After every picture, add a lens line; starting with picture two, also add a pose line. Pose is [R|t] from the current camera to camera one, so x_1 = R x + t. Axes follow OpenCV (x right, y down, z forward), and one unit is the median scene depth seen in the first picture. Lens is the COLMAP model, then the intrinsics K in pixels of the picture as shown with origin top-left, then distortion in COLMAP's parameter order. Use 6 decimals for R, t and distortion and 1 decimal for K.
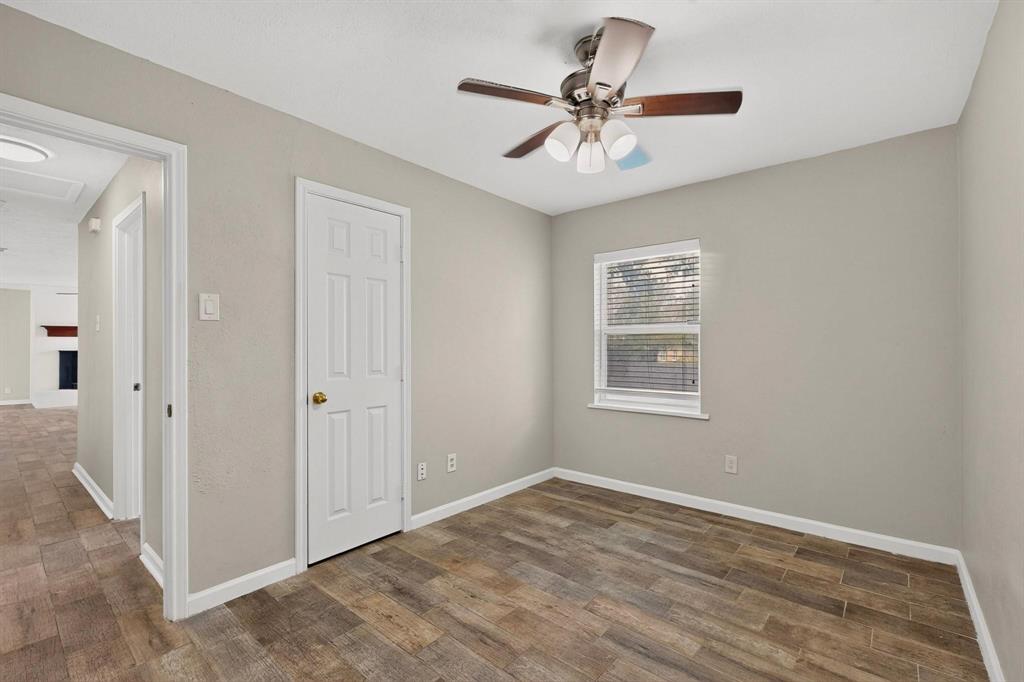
lens RADIAL K [[451.1, 0, 508.8], [0, 451.1, 342.0], [0, 0, 1]] dist [0.002441, 0.000070]
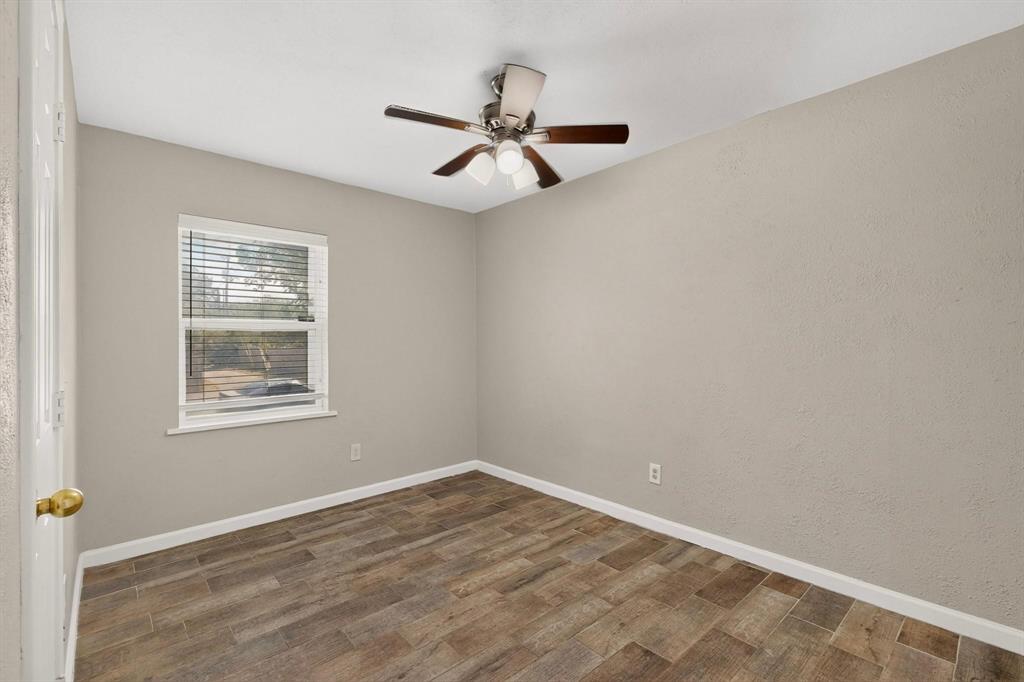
lens RADIAL K [[451.1, 0, 520.8], [0, 451.1, 339.6], [0, 0, 1]] dist [0.002441, 0.000070]
pose [[0.114083, 0.003104, 0.993466, -0.687999], [-0.002477, 0.999993, -0.002840, 0.002290], [-0.993468, -0.002137, 0.114090, 0.610484]]
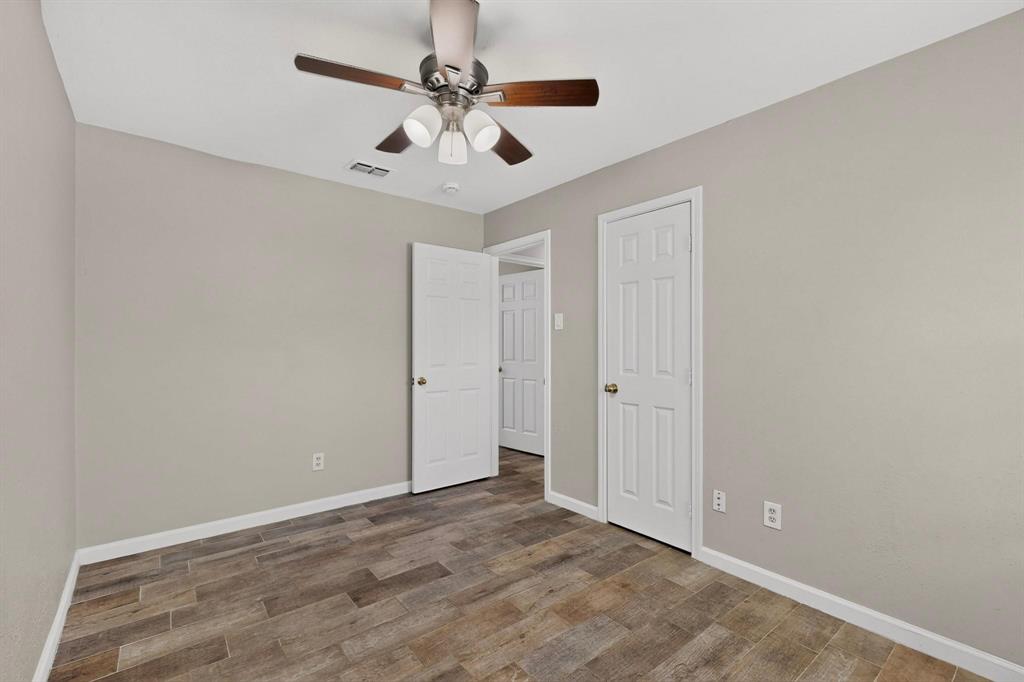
lens RADIAL K [[451.1, 0, 518.5], [0, 451.1, 342.2], [0, 0, 1]] dist [0.002441, 0.000070]
pose [[-0.177649, -0.004314, -0.984084, 0.801531], [0.006490, 0.999964, -0.005555, 0.004441], [0.984073, -0.007373, -0.177614, 0.946647]]
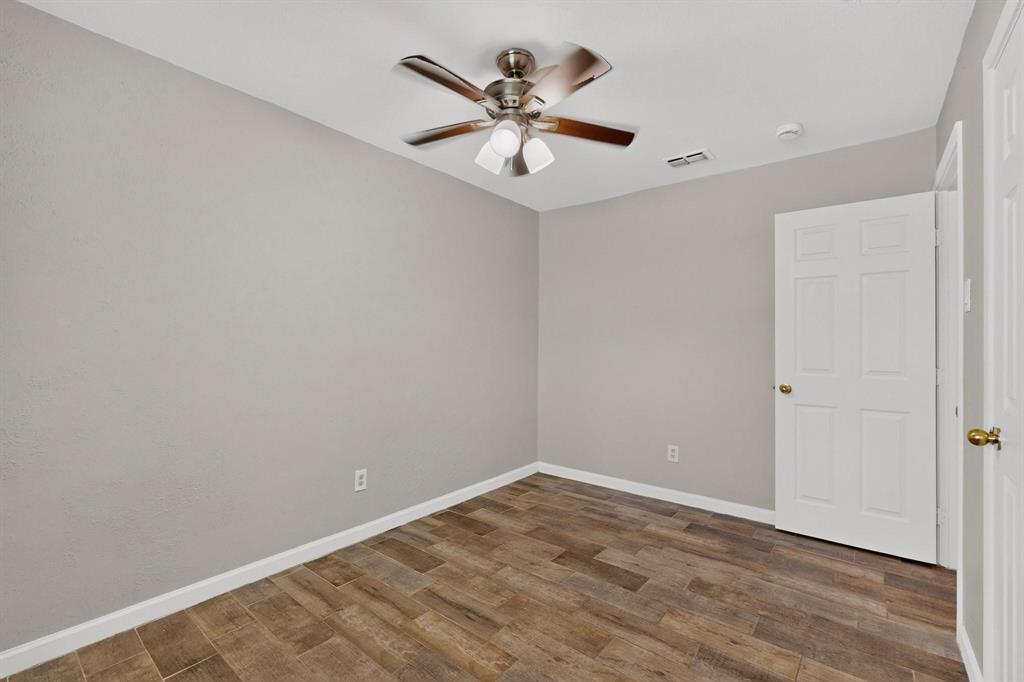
lens RADIAL K [[451.1, 0, 507.2], [0, 451.1, 340.2], [0, 0, 1]] dist [0.002441, 0.000070]
pose [[-0.999585, -0.005949, -0.028178, 0.170491], [-0.005530, 0.999873, -0.014920, 0.017841], [0.028264, -0.014758, -0.999492, 1.492206]]
